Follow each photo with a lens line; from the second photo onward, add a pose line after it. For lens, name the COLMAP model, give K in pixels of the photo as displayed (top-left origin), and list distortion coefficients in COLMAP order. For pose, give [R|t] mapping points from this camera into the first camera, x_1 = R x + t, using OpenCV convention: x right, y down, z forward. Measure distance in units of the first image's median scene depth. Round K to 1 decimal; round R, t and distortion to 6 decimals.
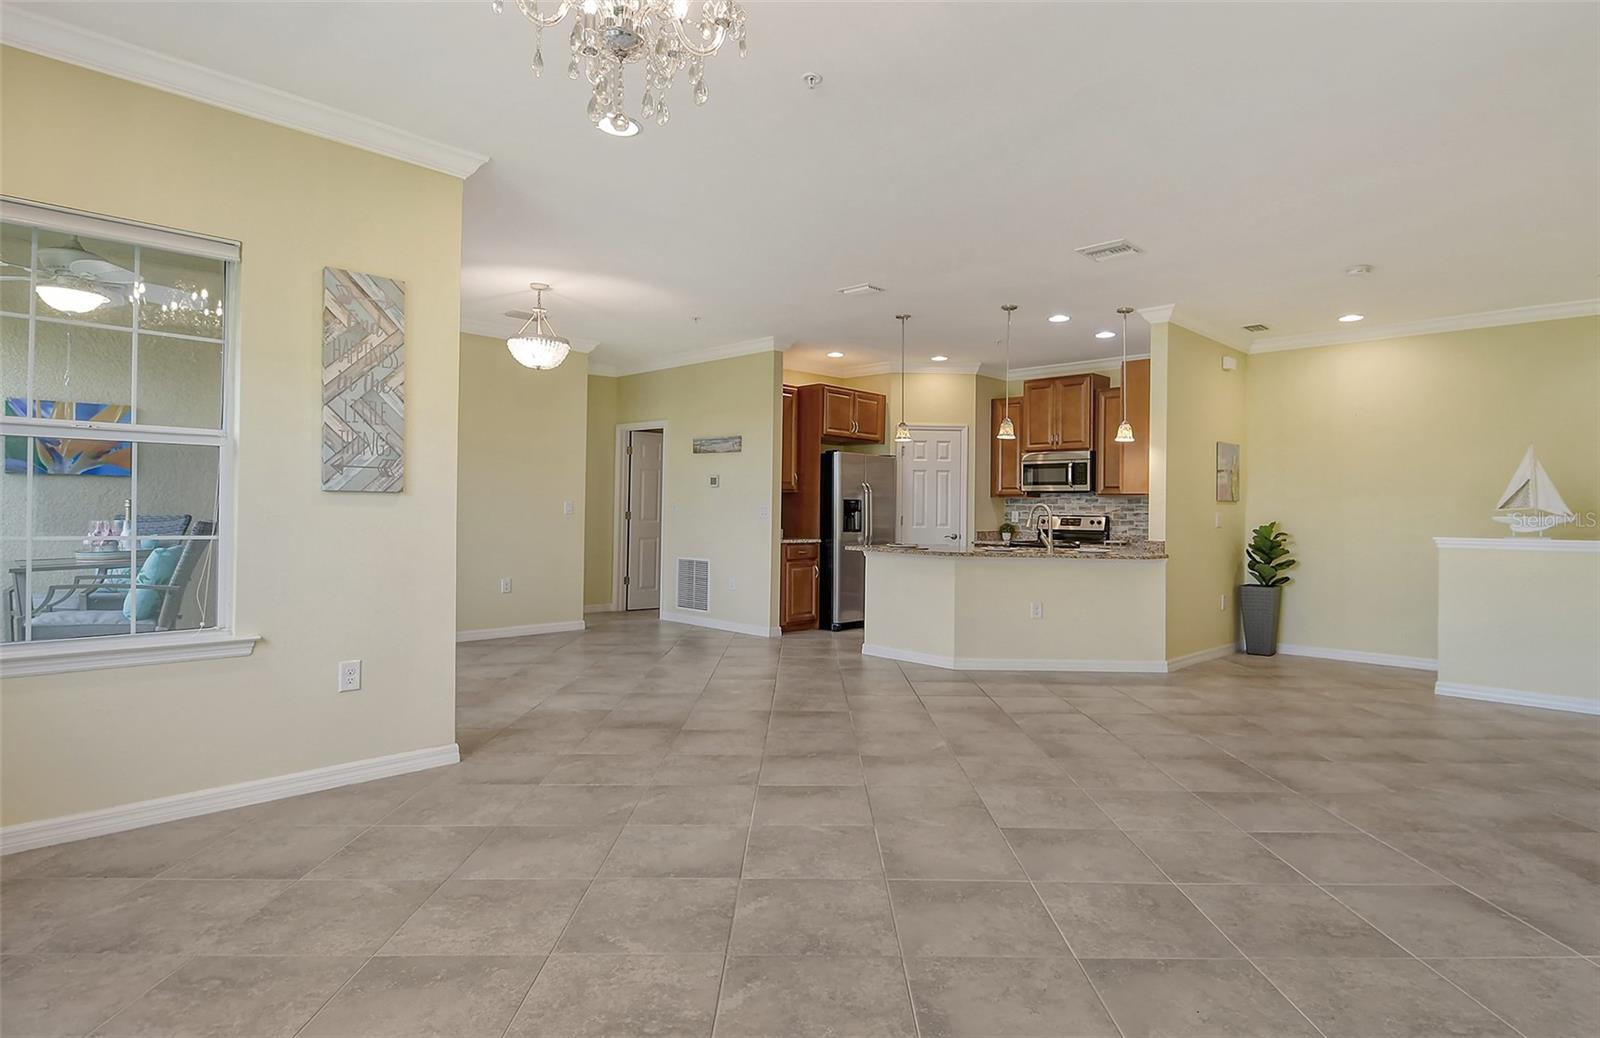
lens RADIAL K [[861.1, 0, 800.0], [0, 861.1, 519.0], [0, 0, 1]] dist [0.000723, 0.000049]
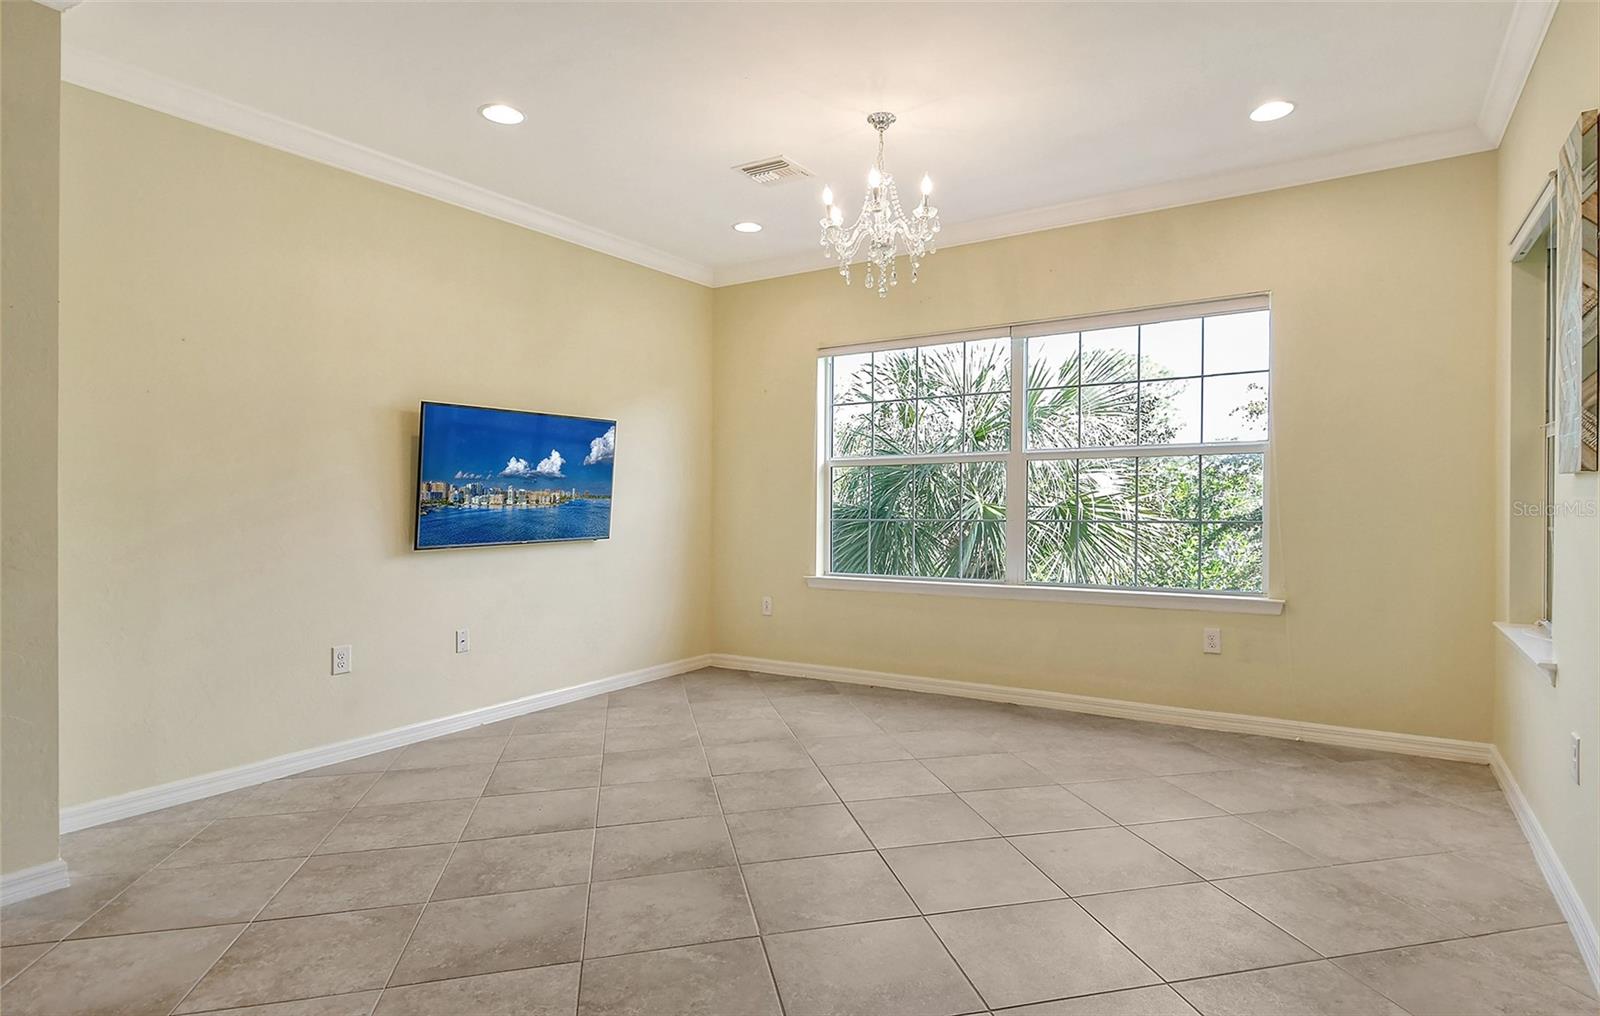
lens RADIAL K [[838.6, 0, 824.9], [0, 838.6, 515.6], [0, 0, 1]] dist [0.002504, 0.000905]
pose [[-0.972225, -0.002851, -0.234029, 0.225224], [-0.008440, 0.999703, 0.022884, -0.013556], [0.233895, 0.024224, -0.971960, 1.900425]]
